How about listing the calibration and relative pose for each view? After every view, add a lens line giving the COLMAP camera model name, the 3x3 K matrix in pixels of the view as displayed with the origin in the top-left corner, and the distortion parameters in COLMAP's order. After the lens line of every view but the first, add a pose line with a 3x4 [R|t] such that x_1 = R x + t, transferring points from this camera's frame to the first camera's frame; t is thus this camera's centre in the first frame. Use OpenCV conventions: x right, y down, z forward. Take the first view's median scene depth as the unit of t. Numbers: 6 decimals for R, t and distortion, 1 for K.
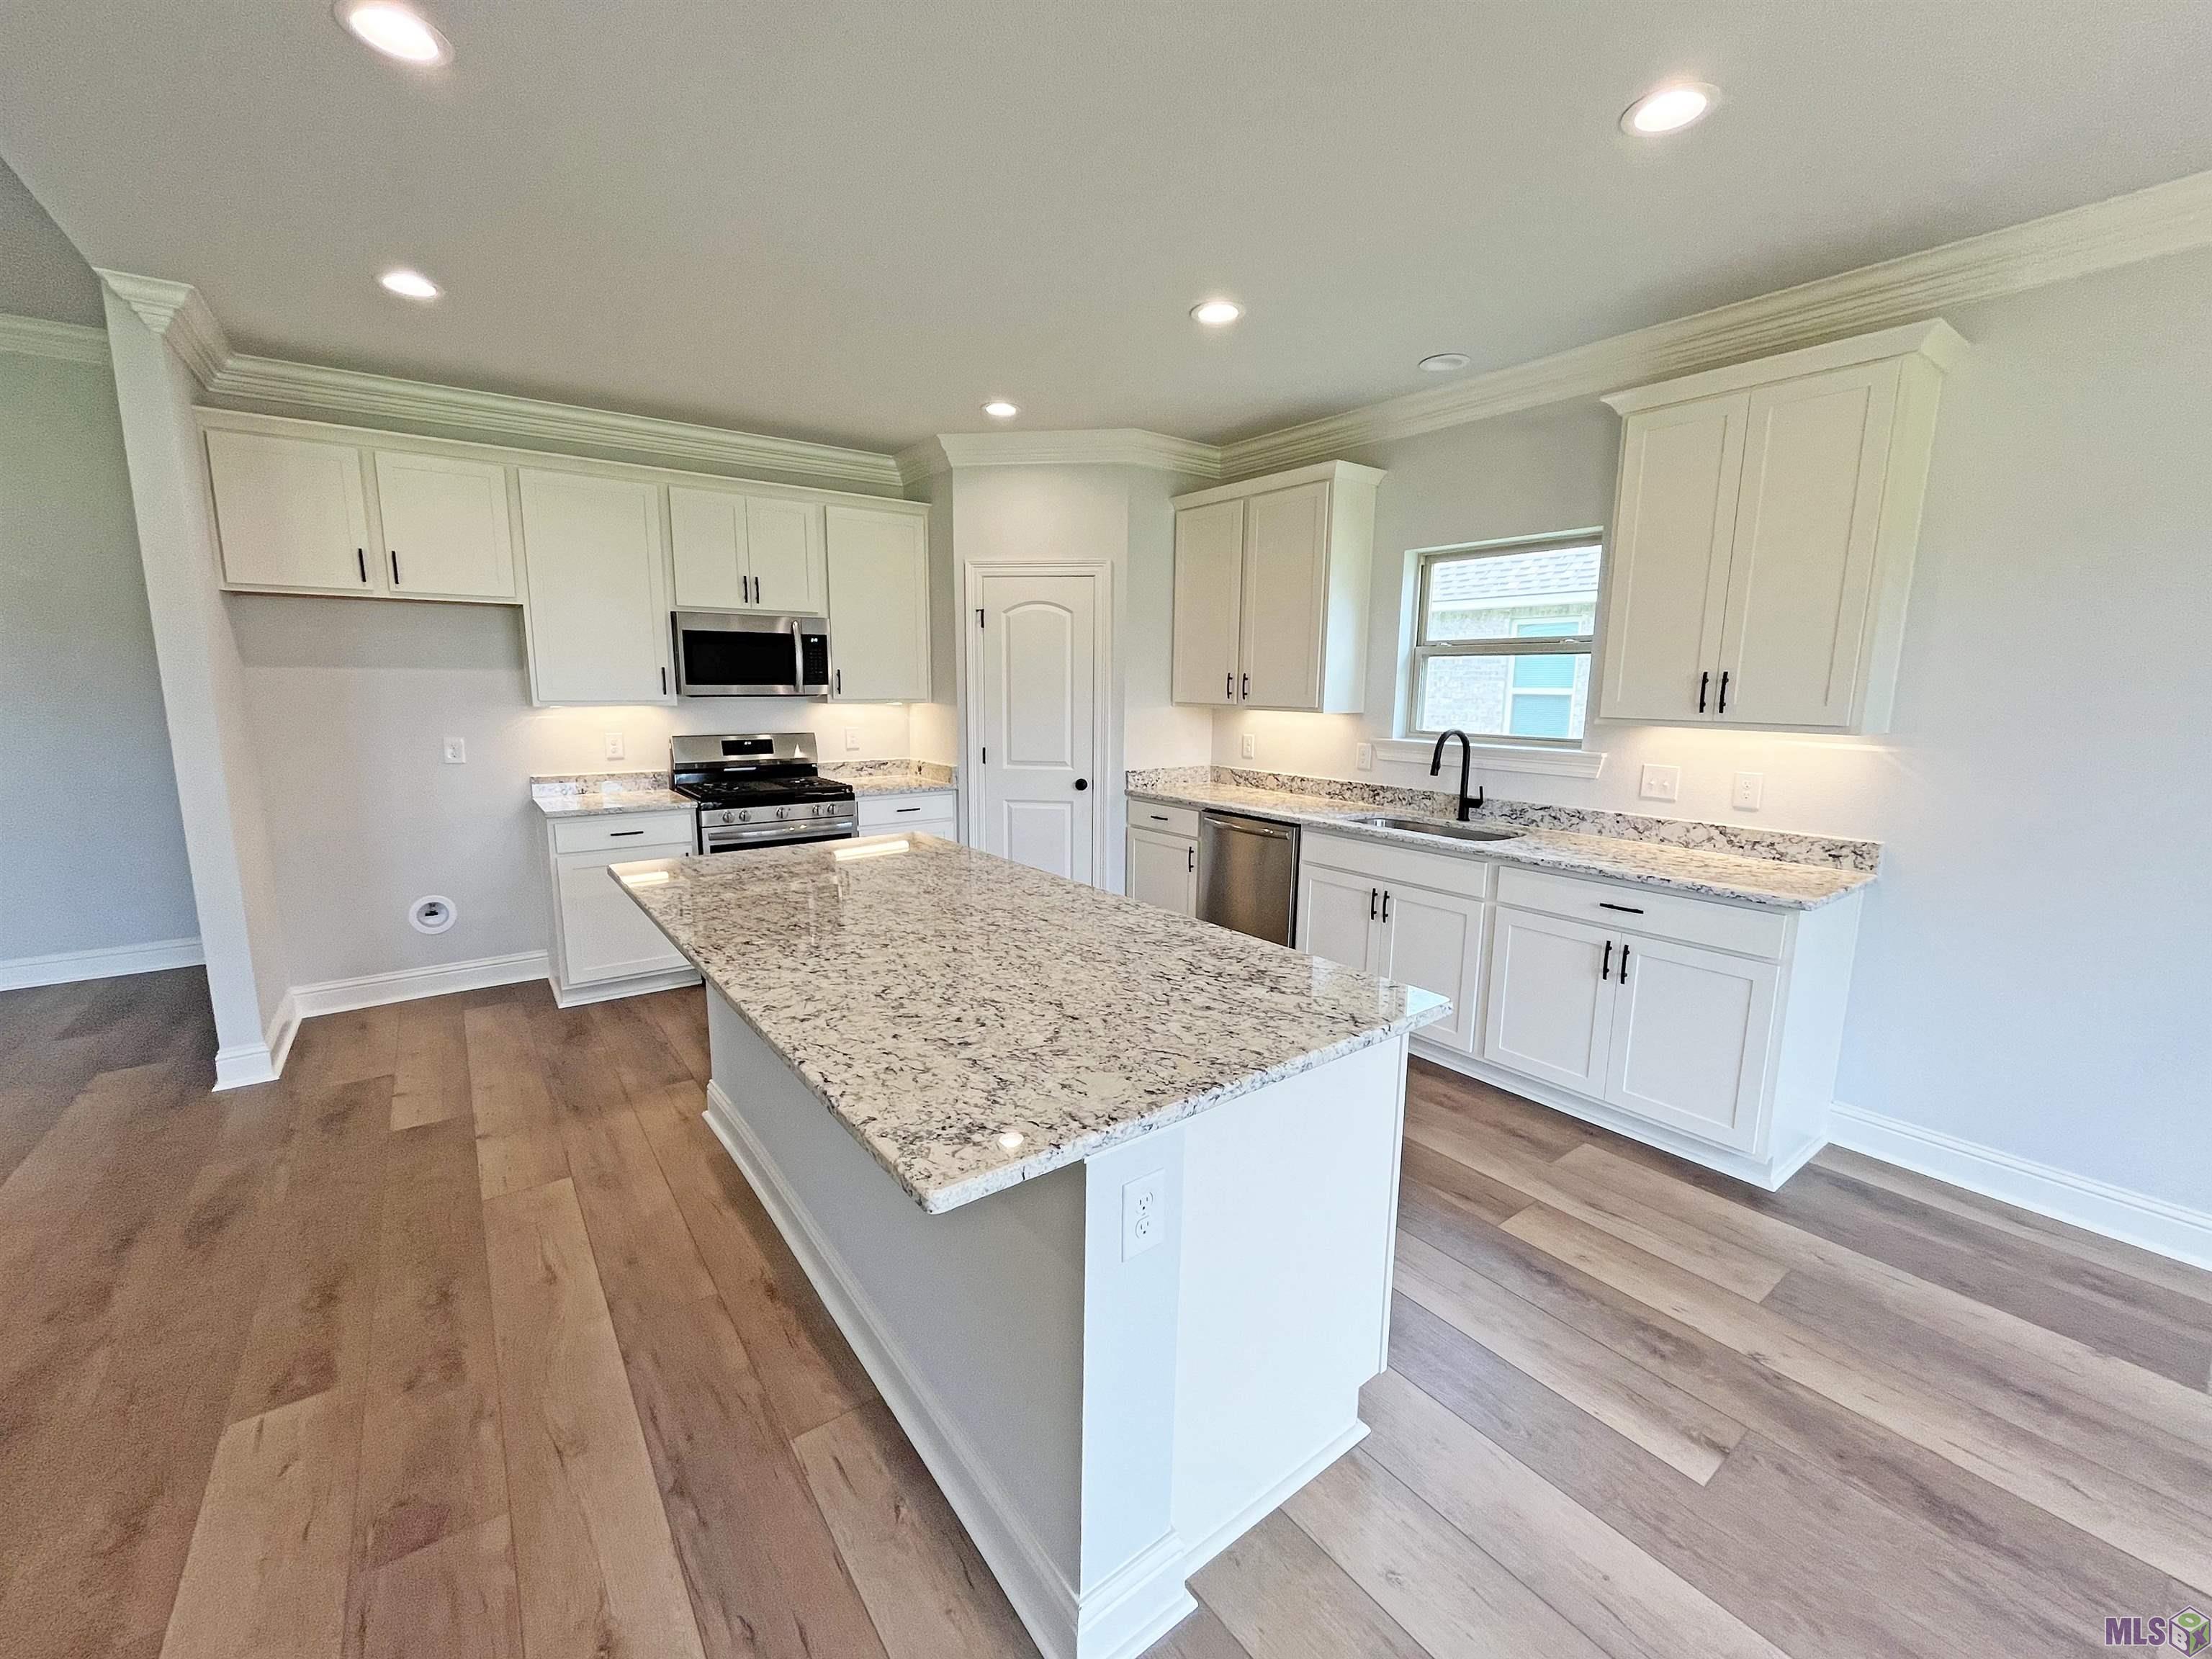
lens RADIAL K [[894.1, 0, 1101.0], [0, 894.1, 826.2], [0, 0, 1]] dist [-0.002597, -0.000098]
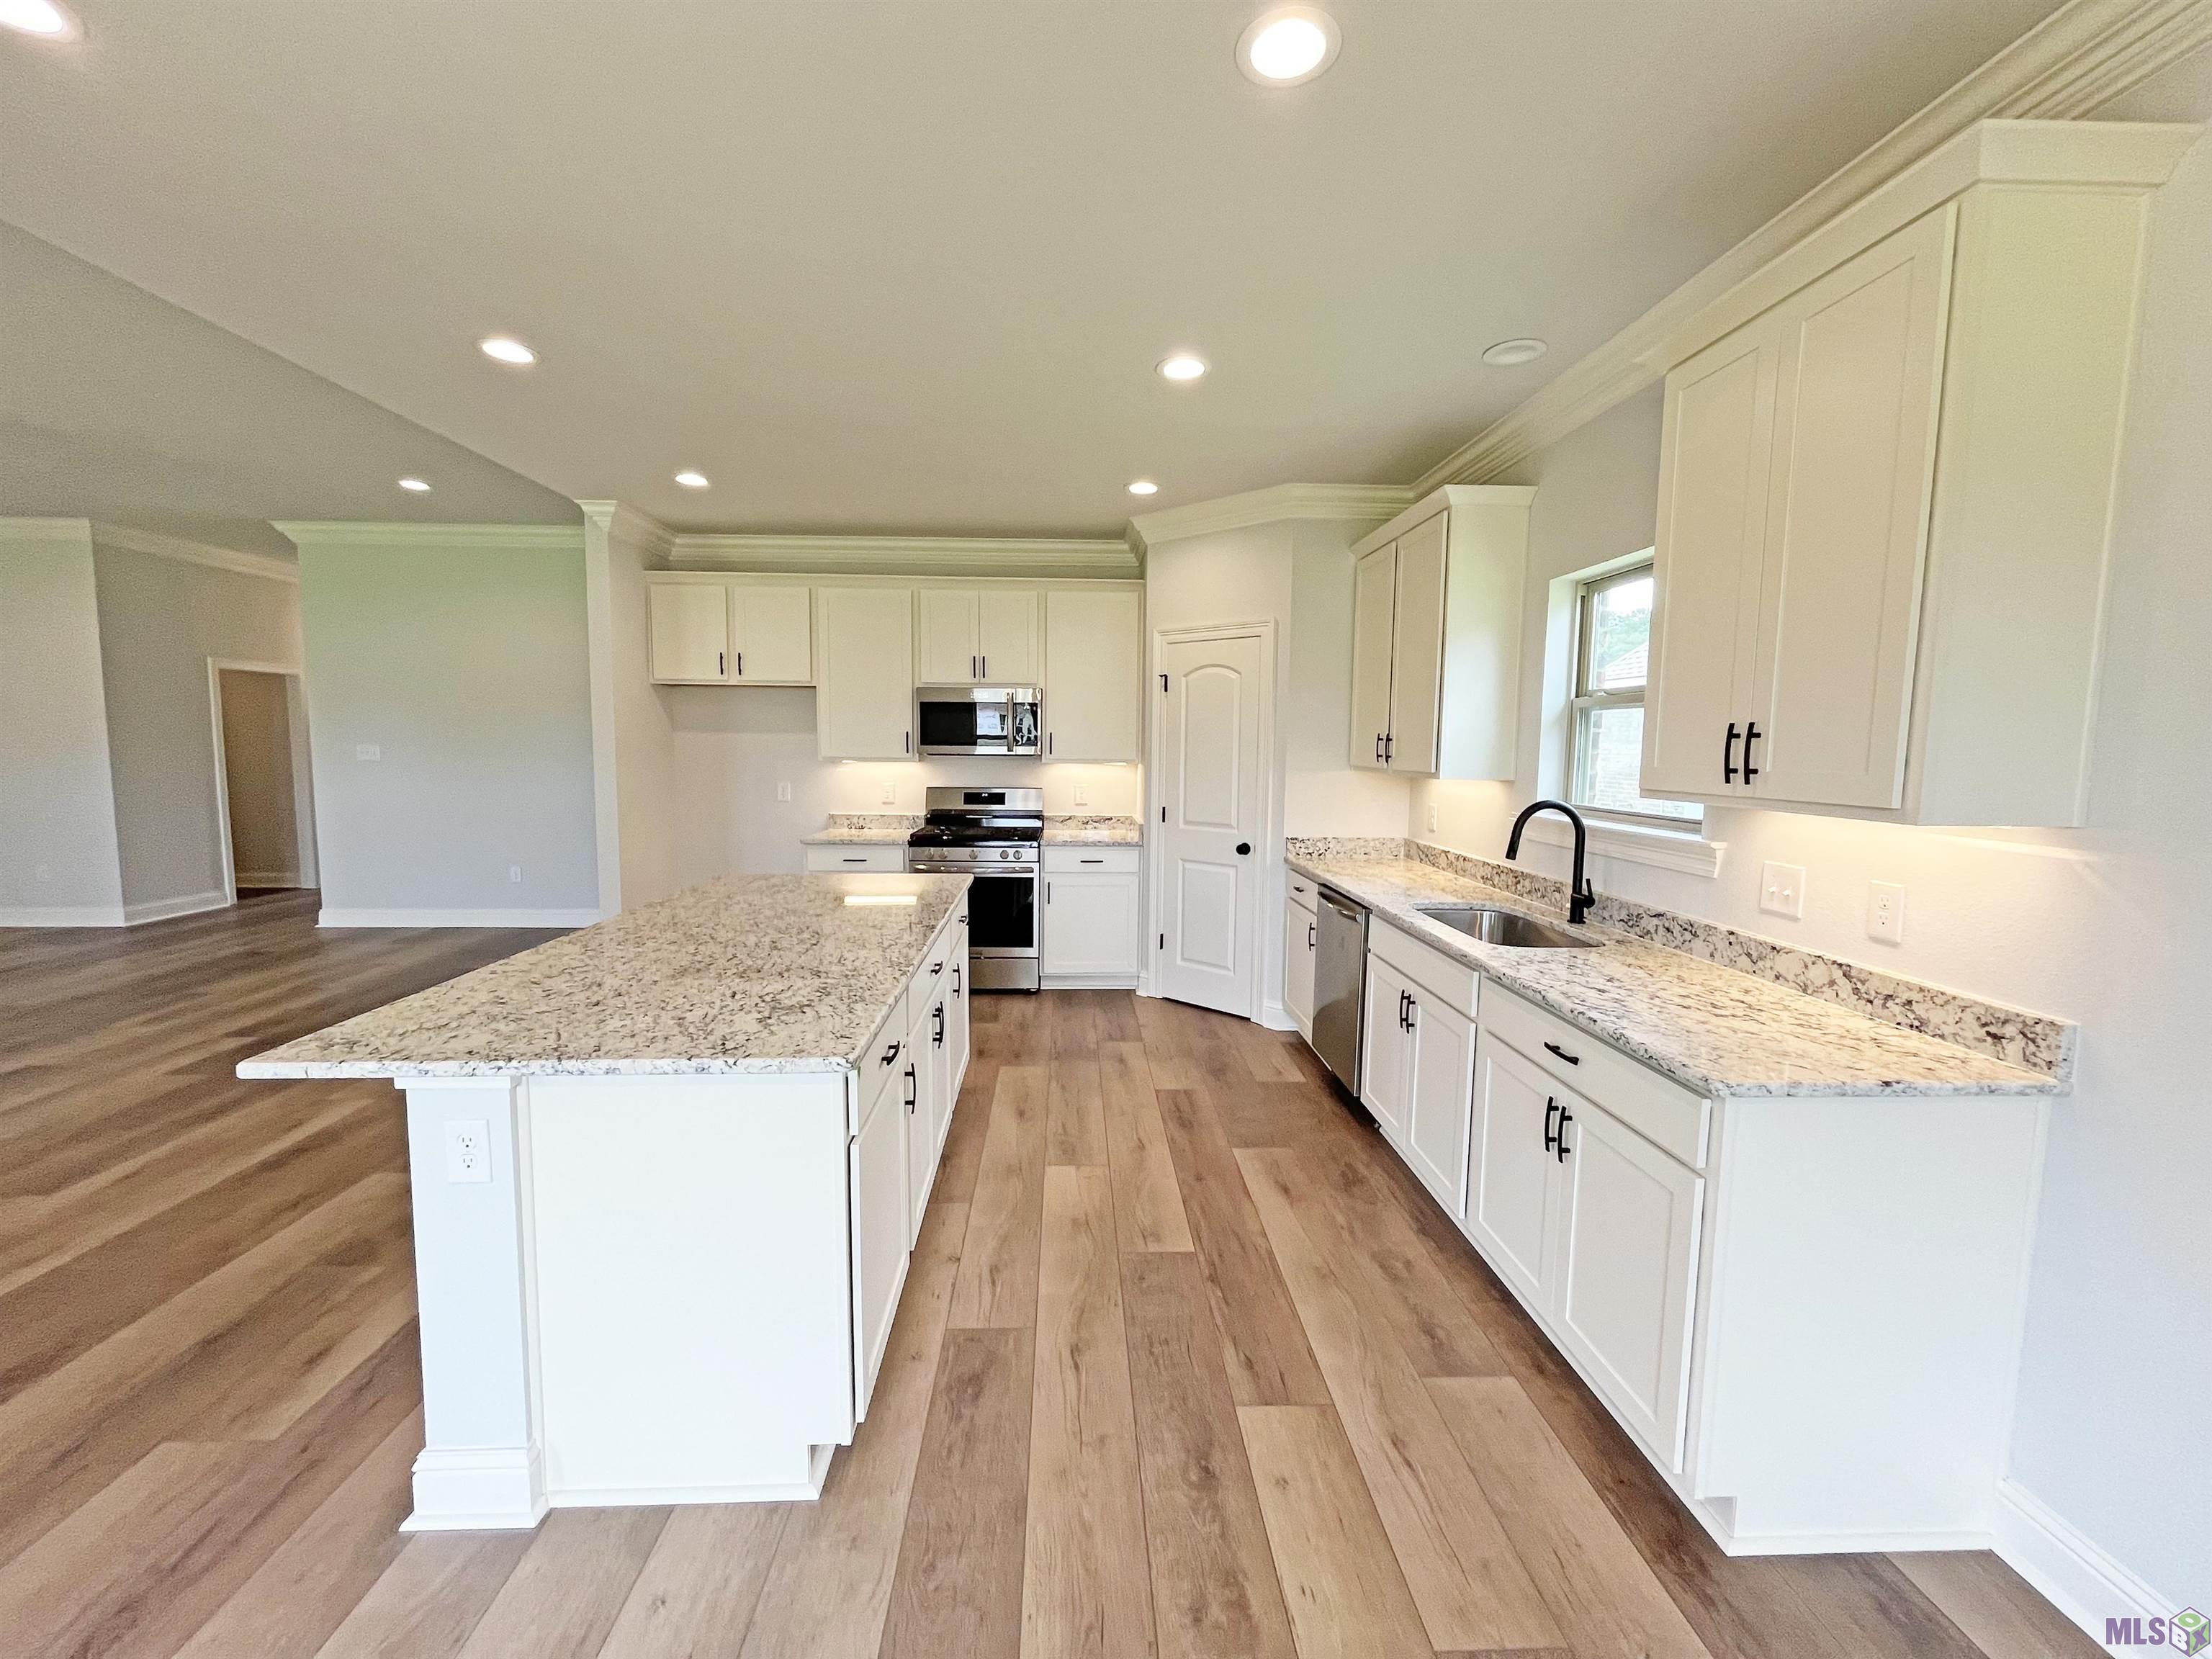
lens RADIAL K [[894.1, 0, 1101.0], [0, 894.1, 826.2], [0, 0, 1]] dist [-0.002597, -0.000098]
pose [[0.825531, 0.052146, -0.561943, 0.493886], [-0.093933, 0.994529, -0.045706, -0.015395], [0.556485, 0.090517, 0.825912, 0.141752]]
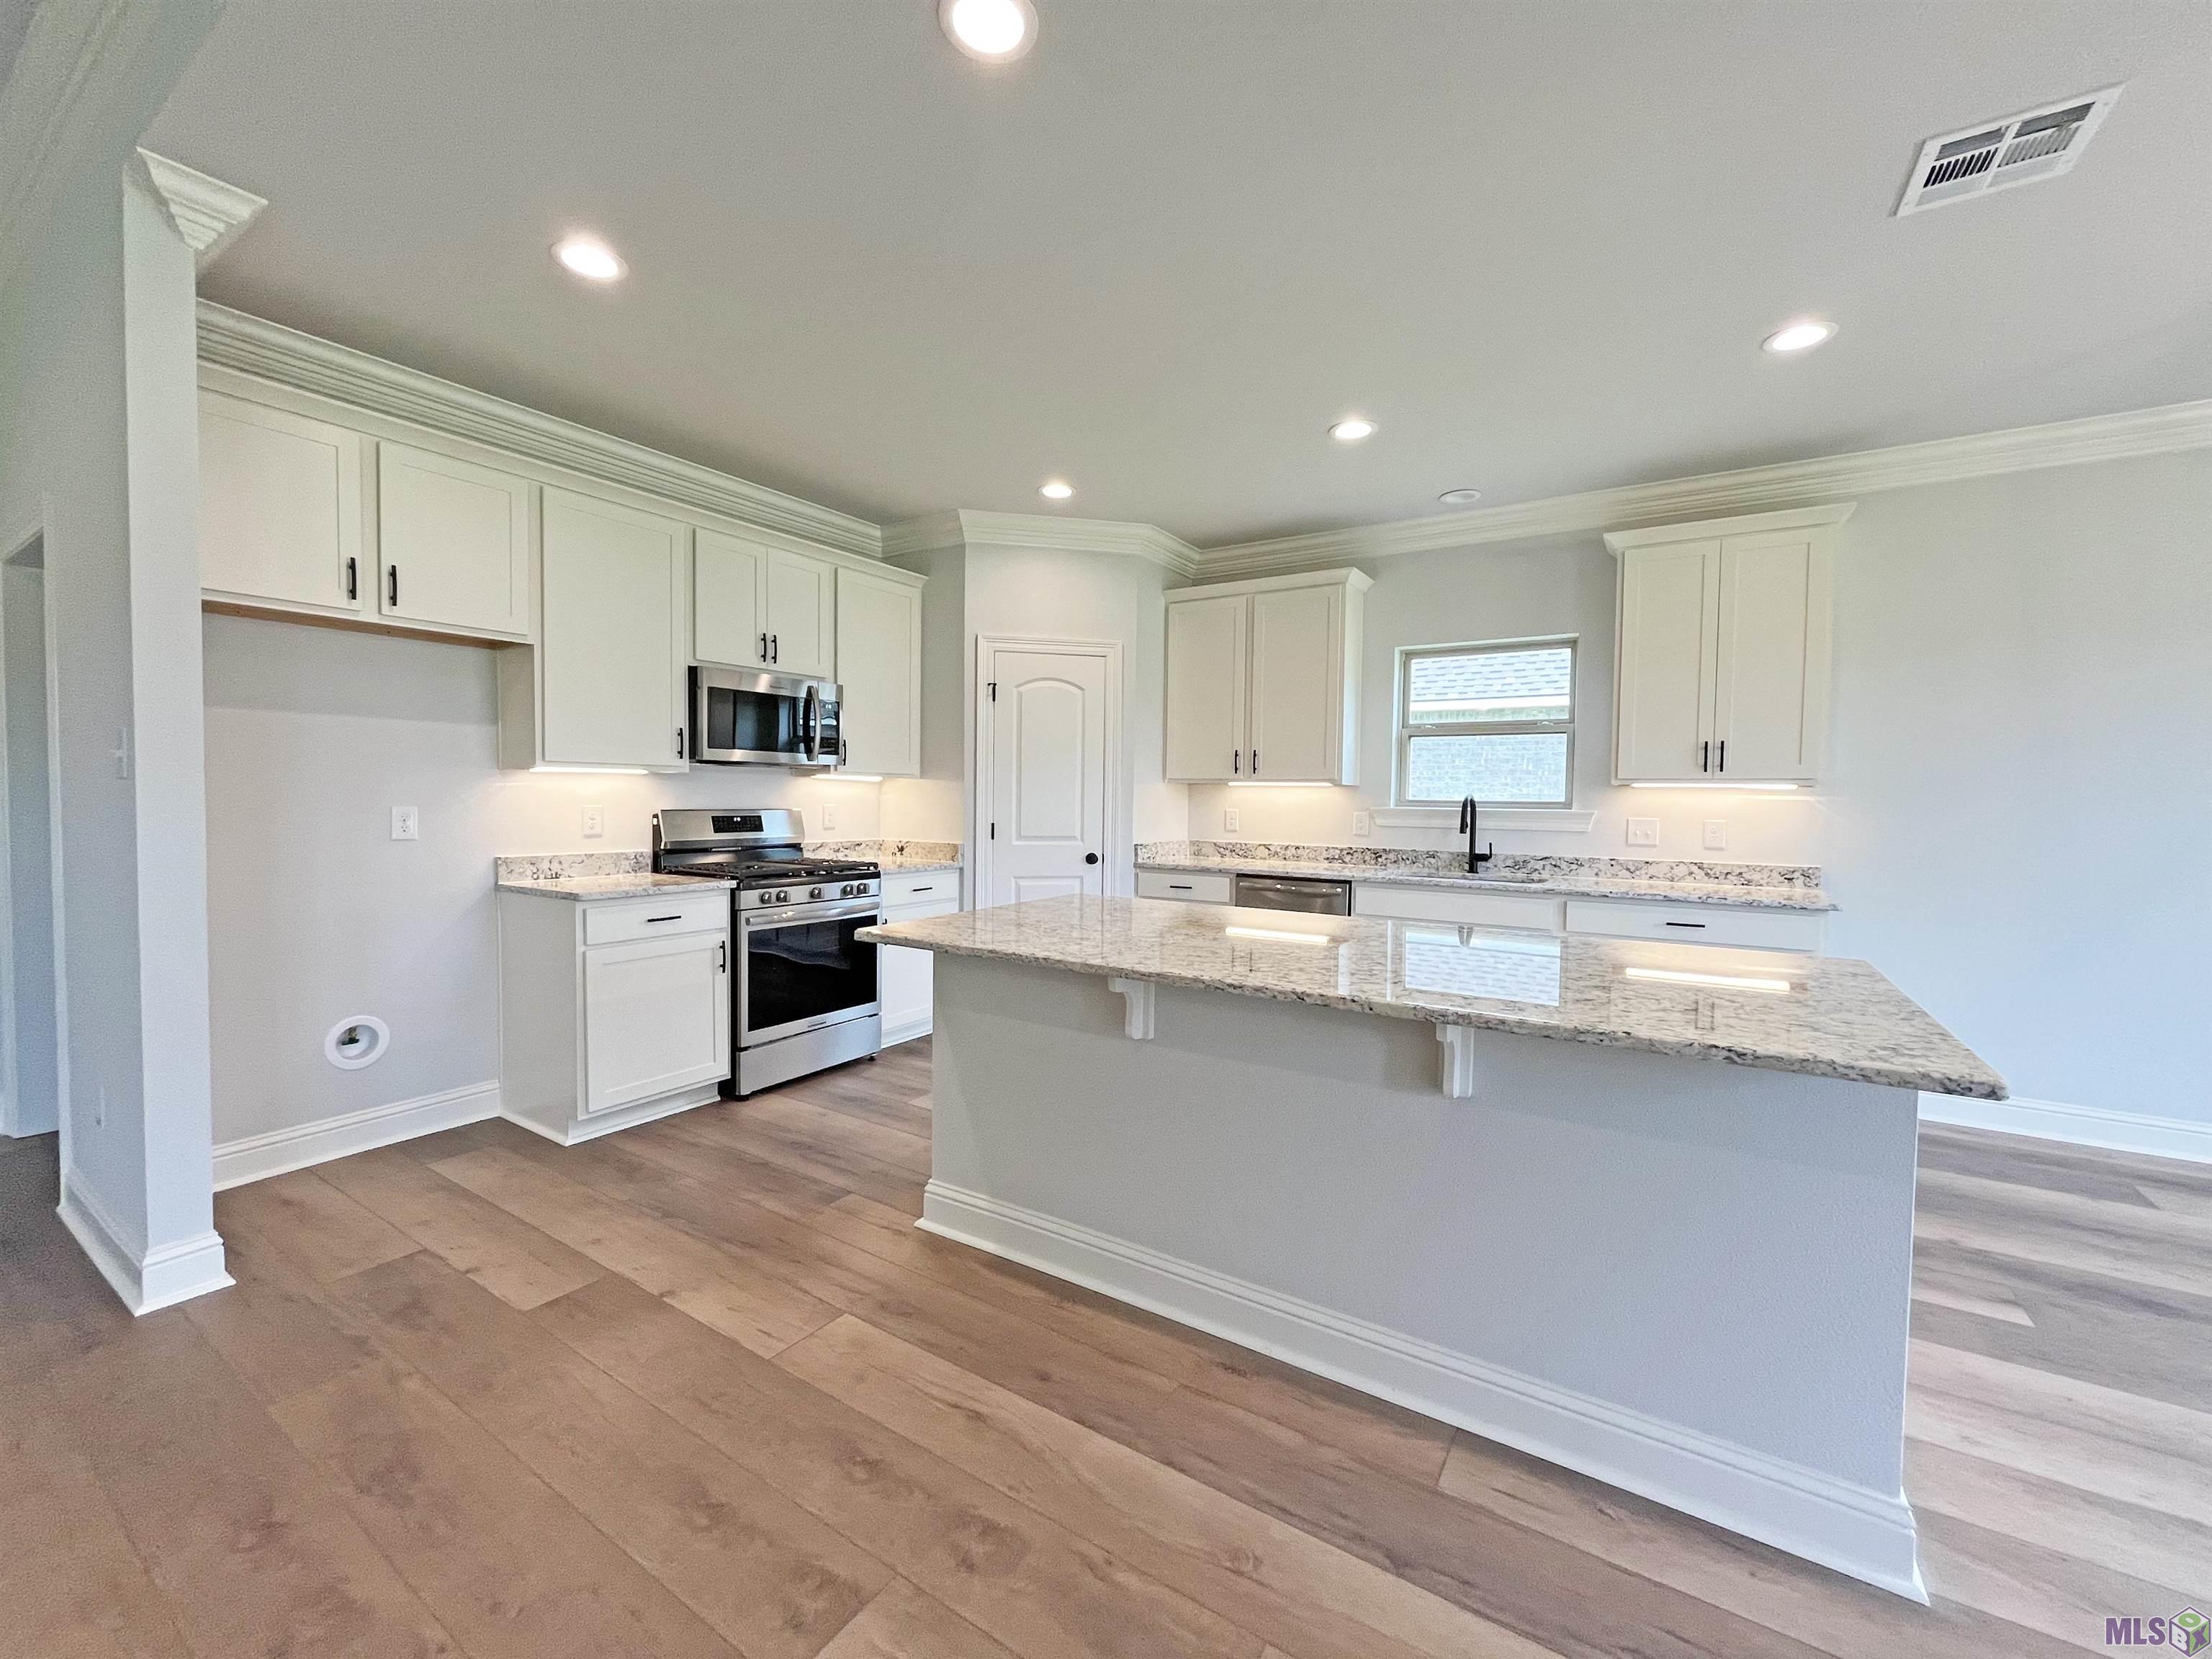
lens RADIAL K [[894.1, 0, 1101.0], [0, 894.1, 826.2], [0, 0, 1]] dist [-0.002597, -0.000098]
pose [[0.937210, -0.009091, 0.348648, -0.455450], [0.052026, 0.992120, -0.113981, 0.040339], [-0.344864, 0.124963, 0.930297, 0.075150]]
